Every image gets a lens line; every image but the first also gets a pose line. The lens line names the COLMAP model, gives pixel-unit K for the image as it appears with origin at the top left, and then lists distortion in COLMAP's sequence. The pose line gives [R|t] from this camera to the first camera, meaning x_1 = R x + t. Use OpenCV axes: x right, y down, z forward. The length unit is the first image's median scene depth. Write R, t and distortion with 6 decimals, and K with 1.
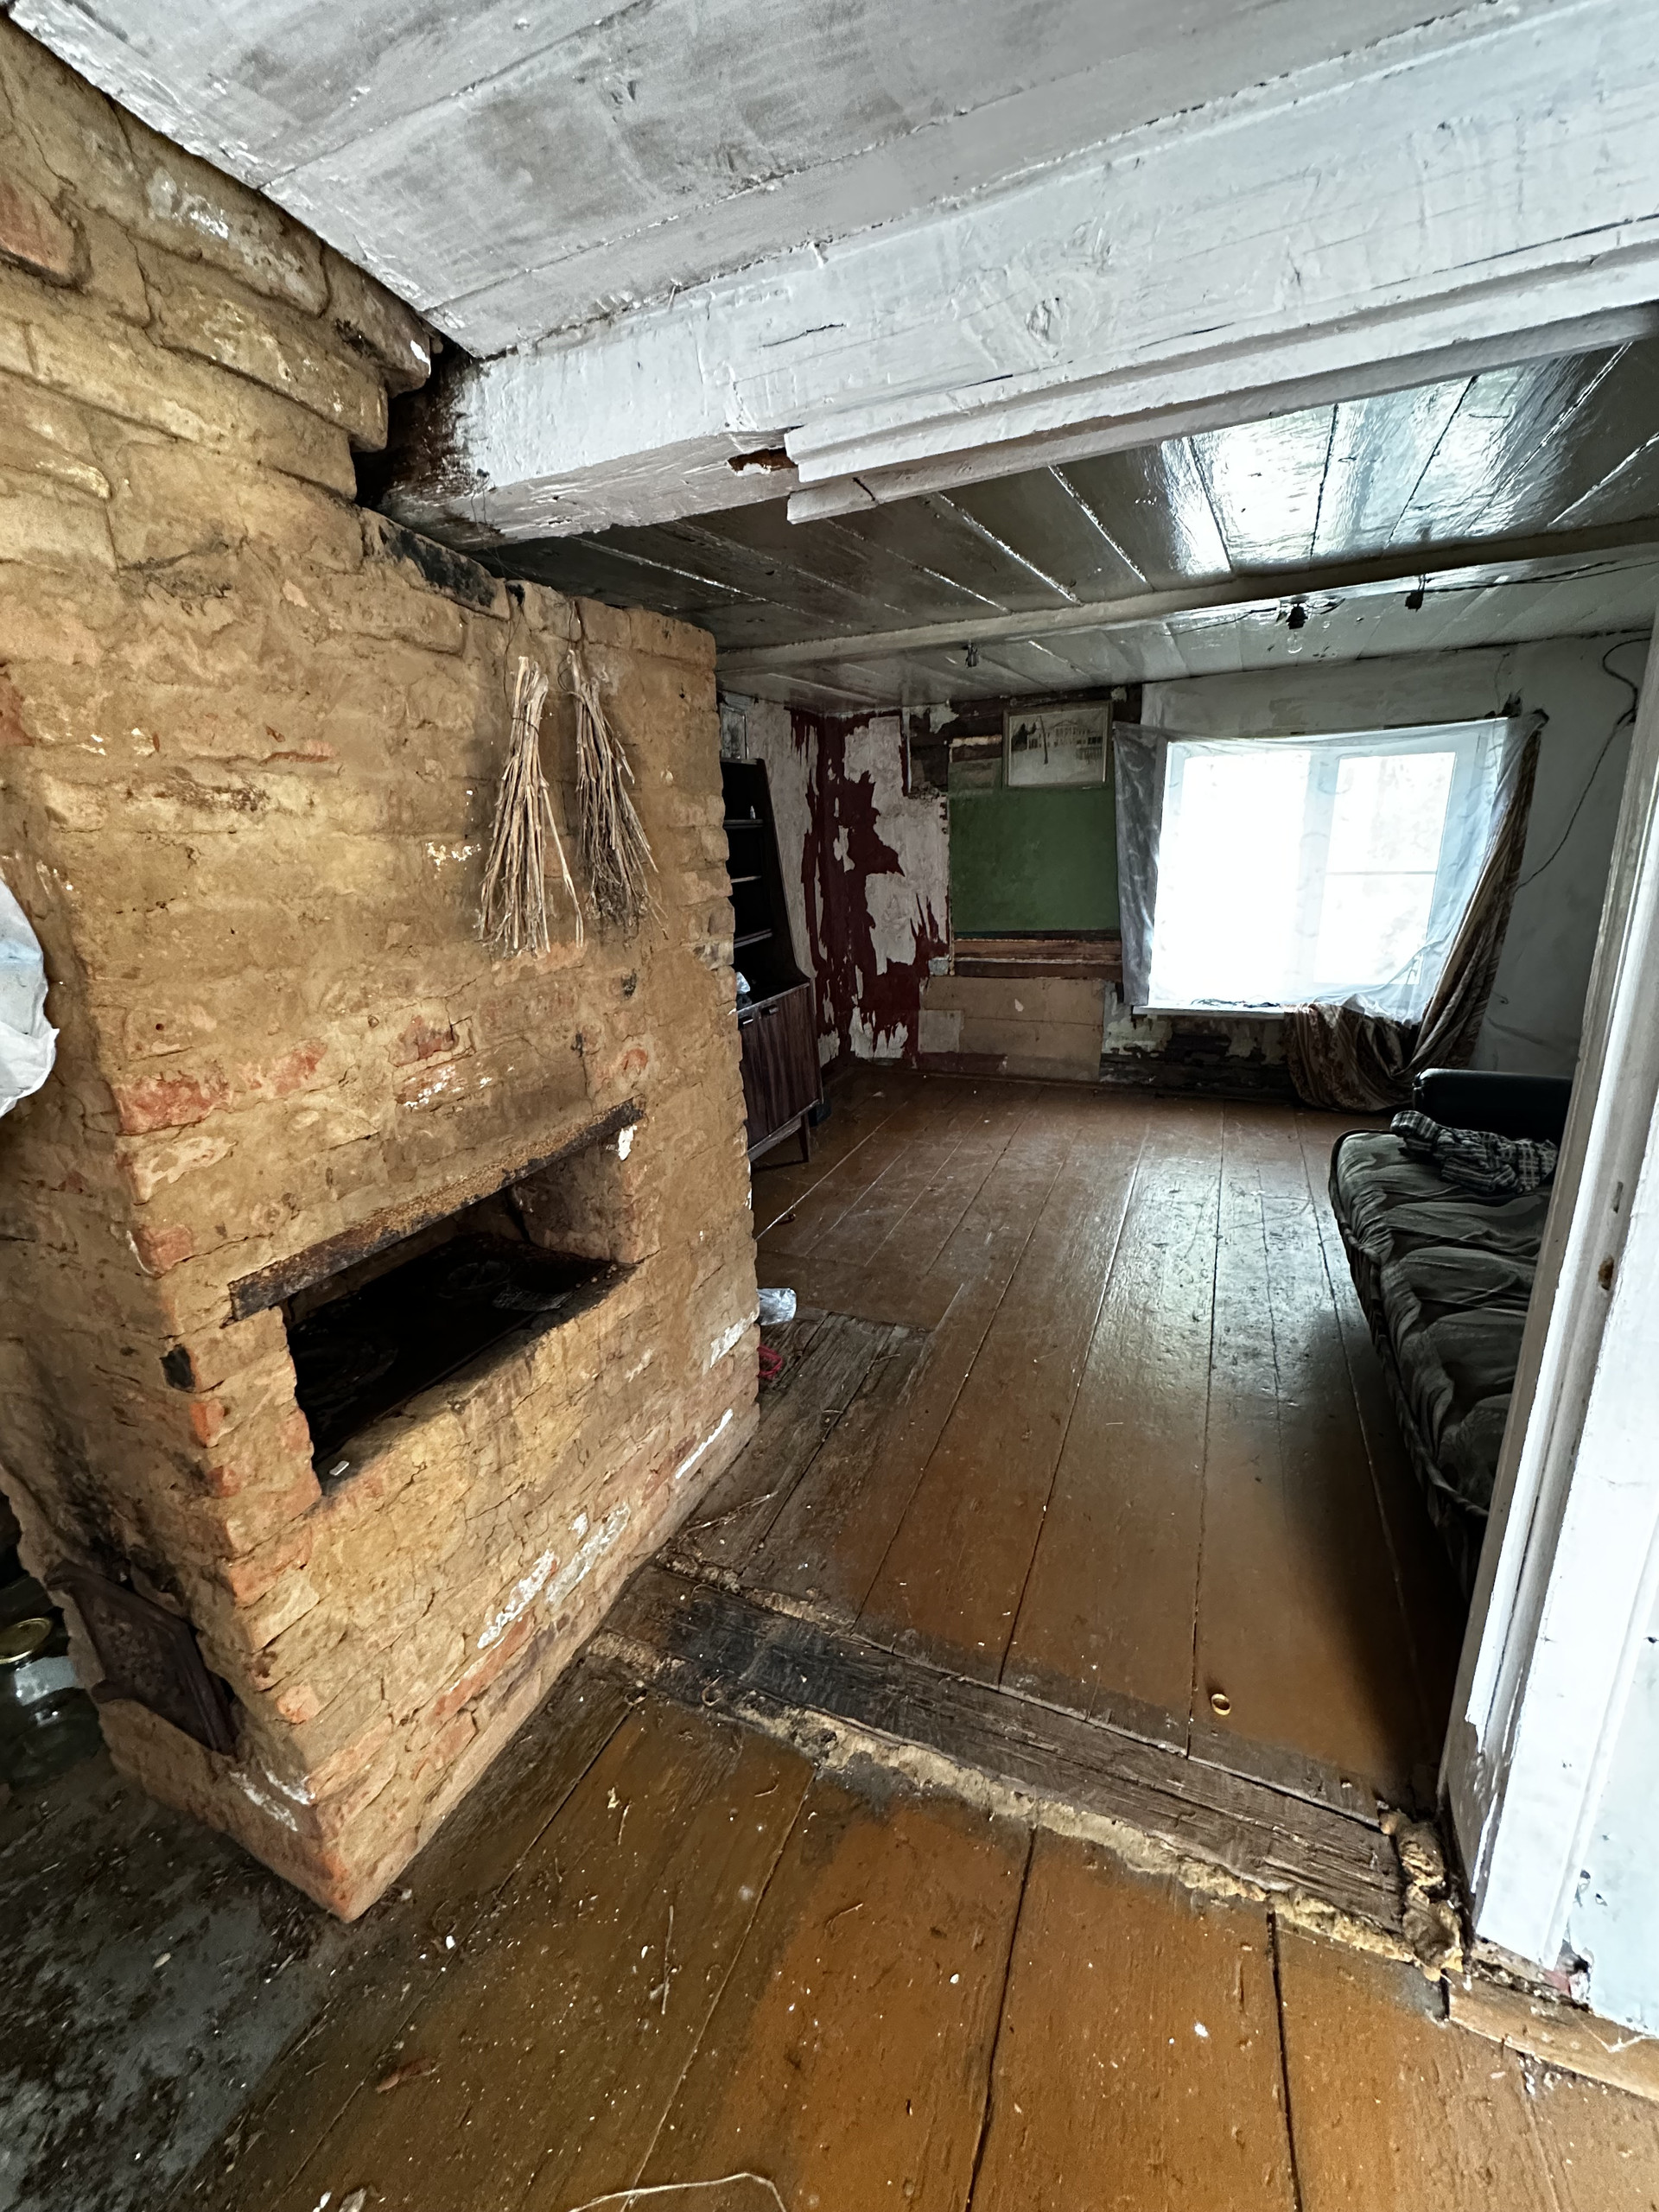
lens RADIAL K [[881.3, 0, 830.6], [0, 881.3, 1108.9], [0, 0, 1]] dist [-0.000035, -0.000023]
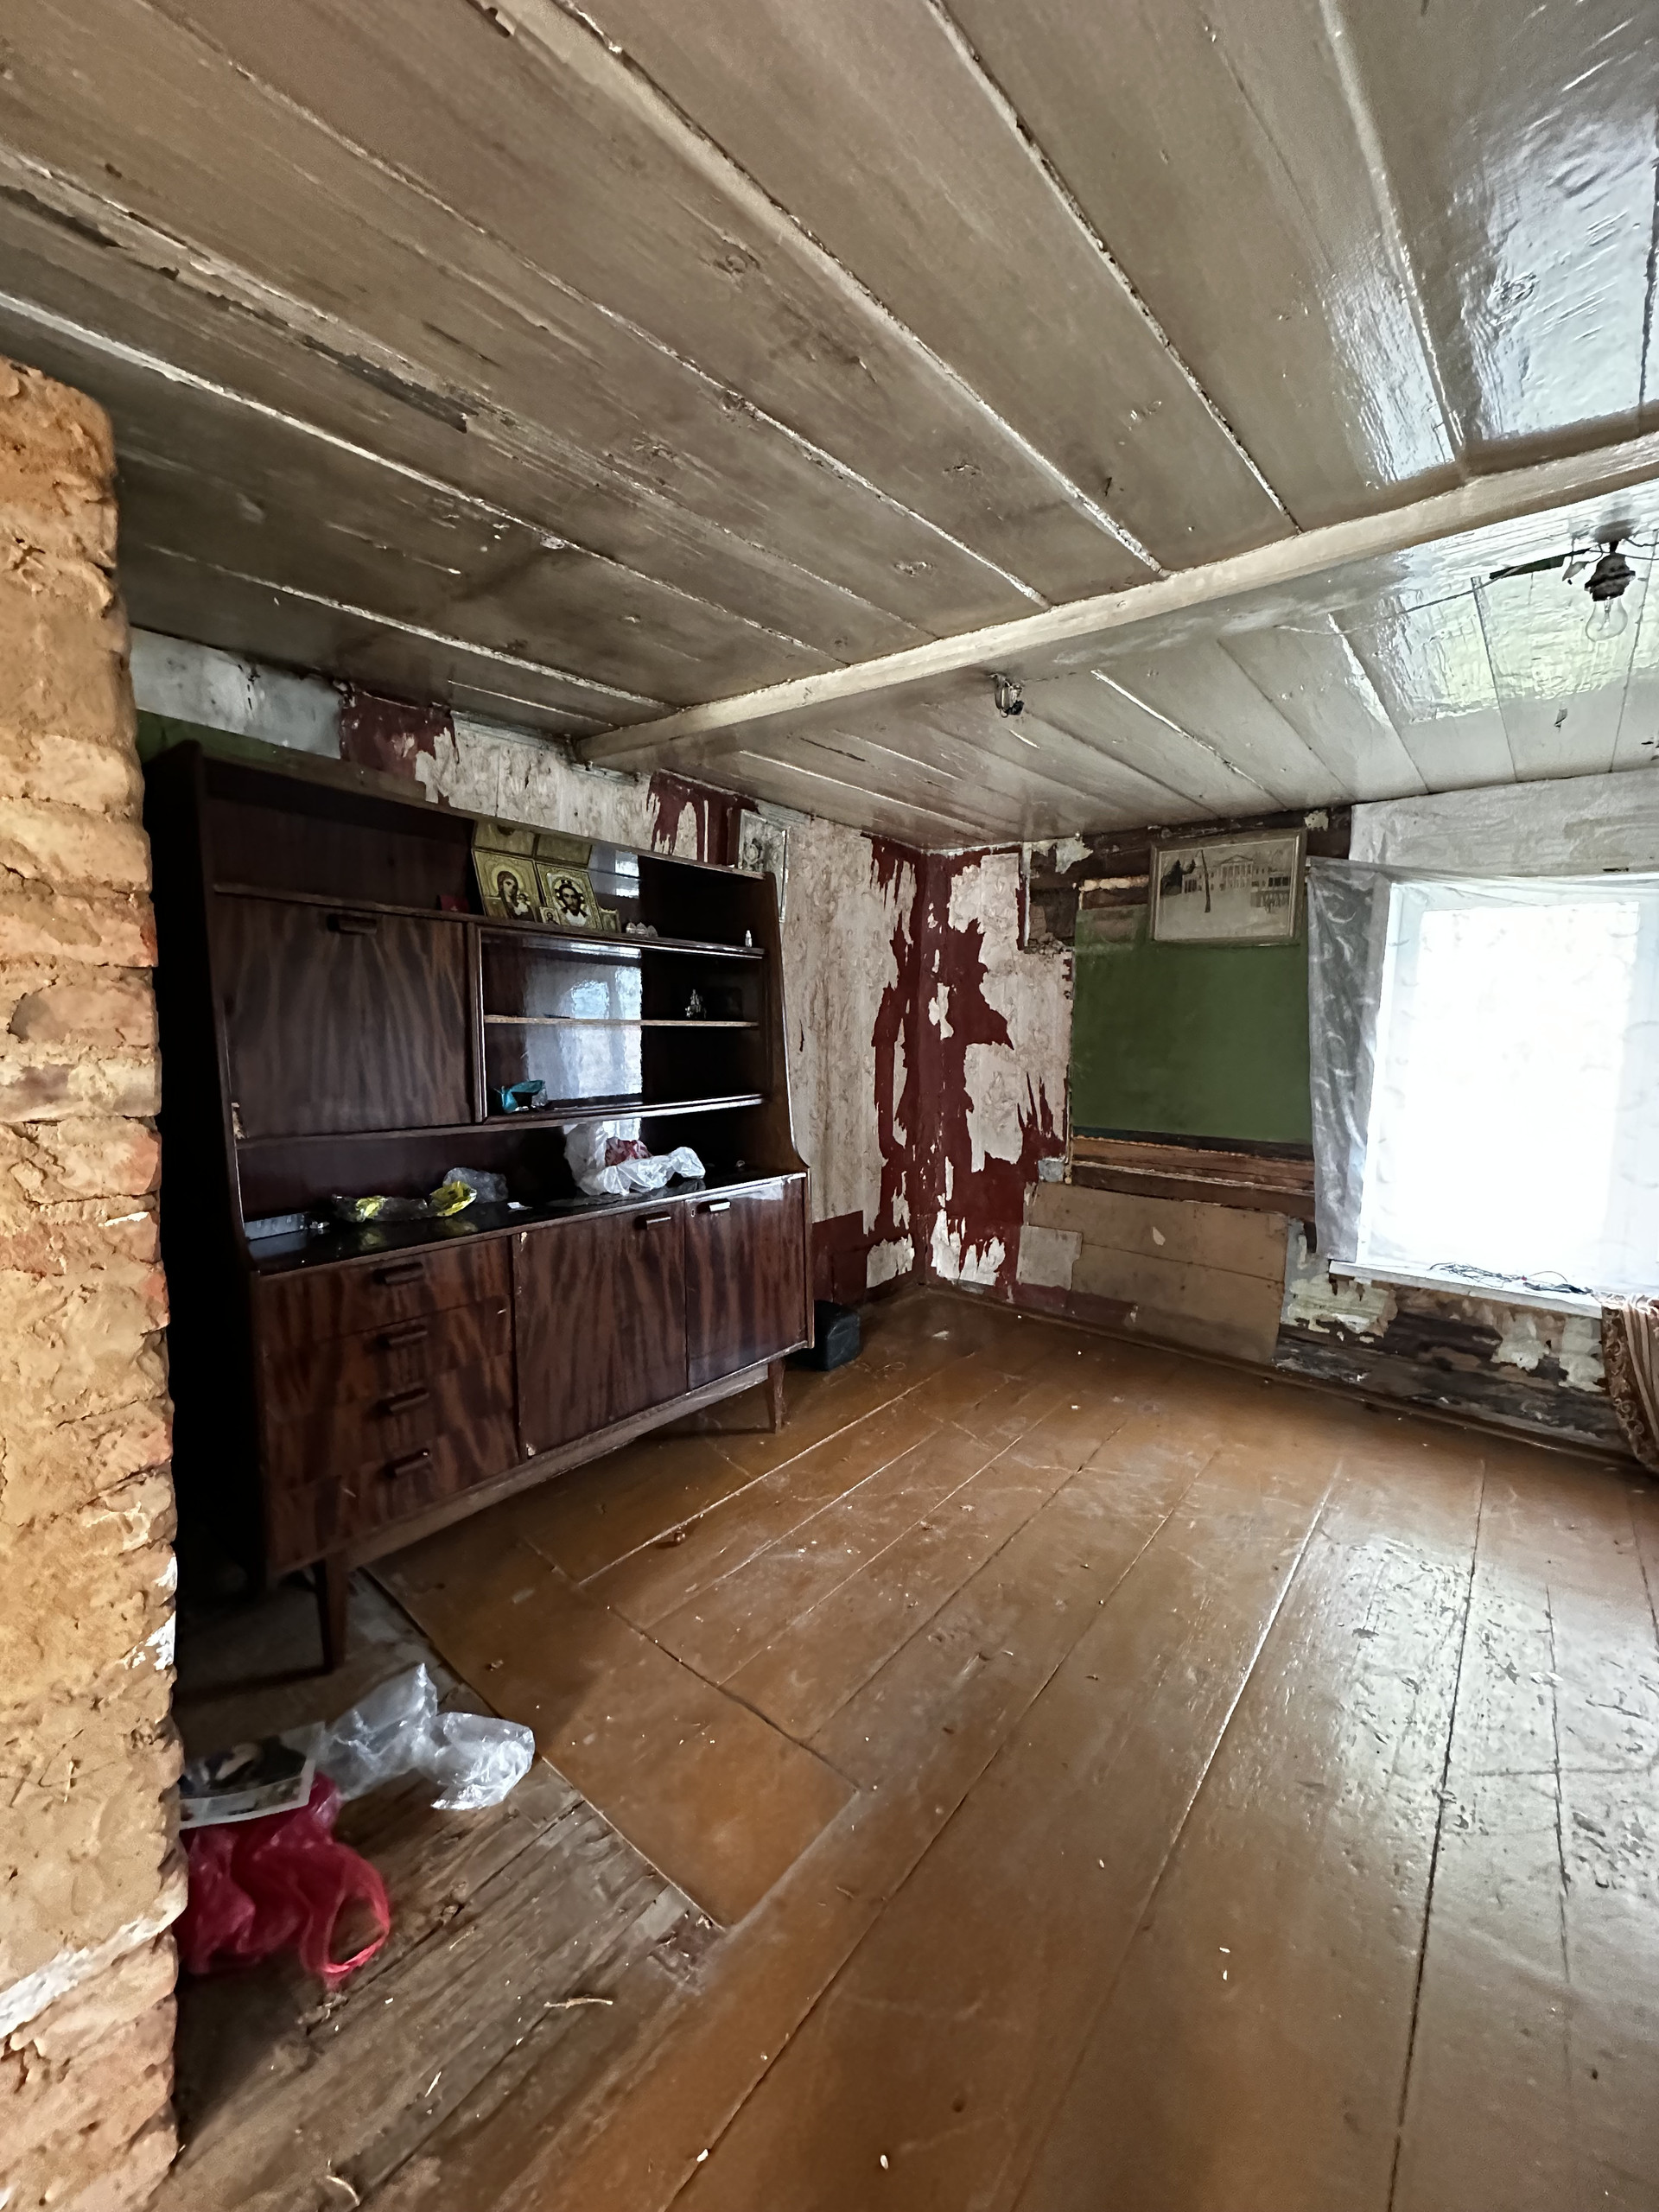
lens RADIAL K [[881.3, 0, 830.2], [0, 881.3, 1107.3], [0, 0, 1]] dist [-0.000035, -0.000023]
pose [[0.963682, 0.090352, -0.251305, 0.134225], [-0.139585, 0.972668, -0.185560, -0.052506], [0.227670, 0.213899, 0.949954, 0.256379]]
